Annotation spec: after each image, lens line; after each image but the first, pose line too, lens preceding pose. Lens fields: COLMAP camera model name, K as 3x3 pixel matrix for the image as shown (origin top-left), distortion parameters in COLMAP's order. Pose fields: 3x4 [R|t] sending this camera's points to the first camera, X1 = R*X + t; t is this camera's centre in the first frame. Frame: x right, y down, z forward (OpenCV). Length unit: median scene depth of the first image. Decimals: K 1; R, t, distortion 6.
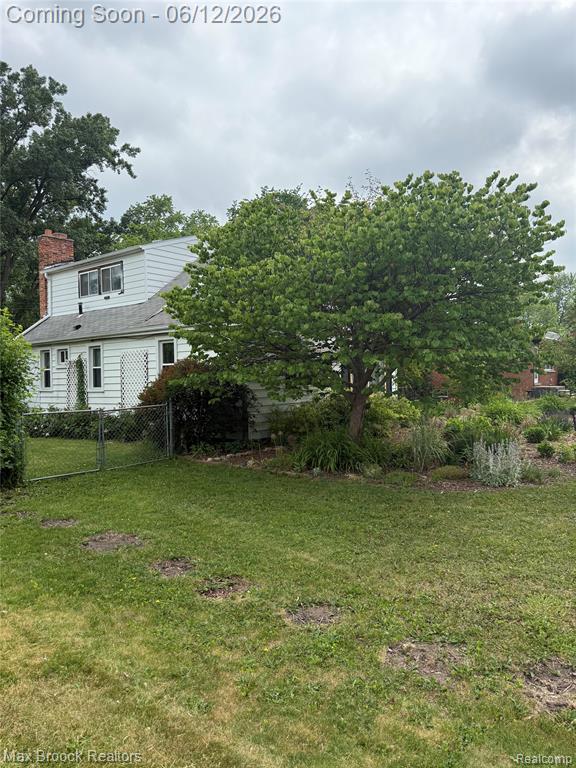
lens RADIAL K [[530.3, 0, 288.3], [0, 530.3, 373.0], [0, 0, 1]] dist [0.003219, 0.007509]
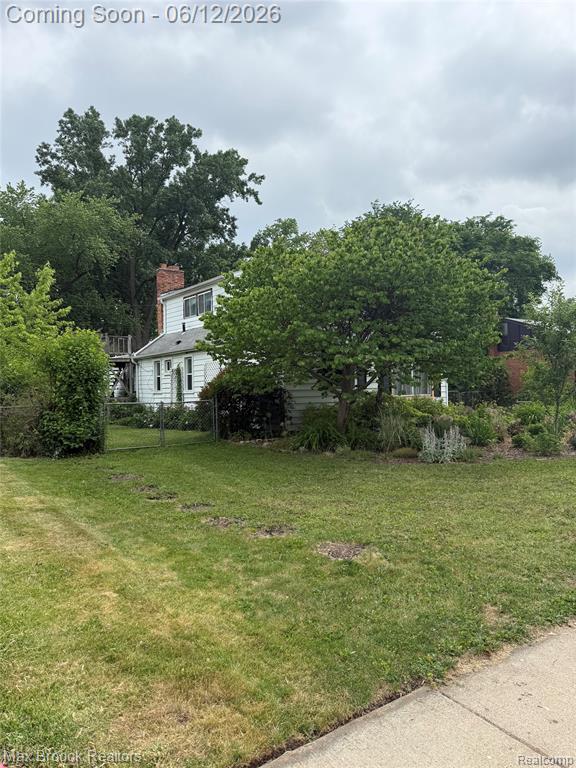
lens RADIAL K [[536.1, 0, 288.0], [0, 536.1, 384.0], [0, 0, 1]] dist [0.063324, -0.086544]
pose [[0.963022, 0.003896, -0.269396, 0.168297], [-0.004940, 0.999983, -0.003200, 0.012907], [0.269379, 0.004413, 0.963024, -0.134252]]
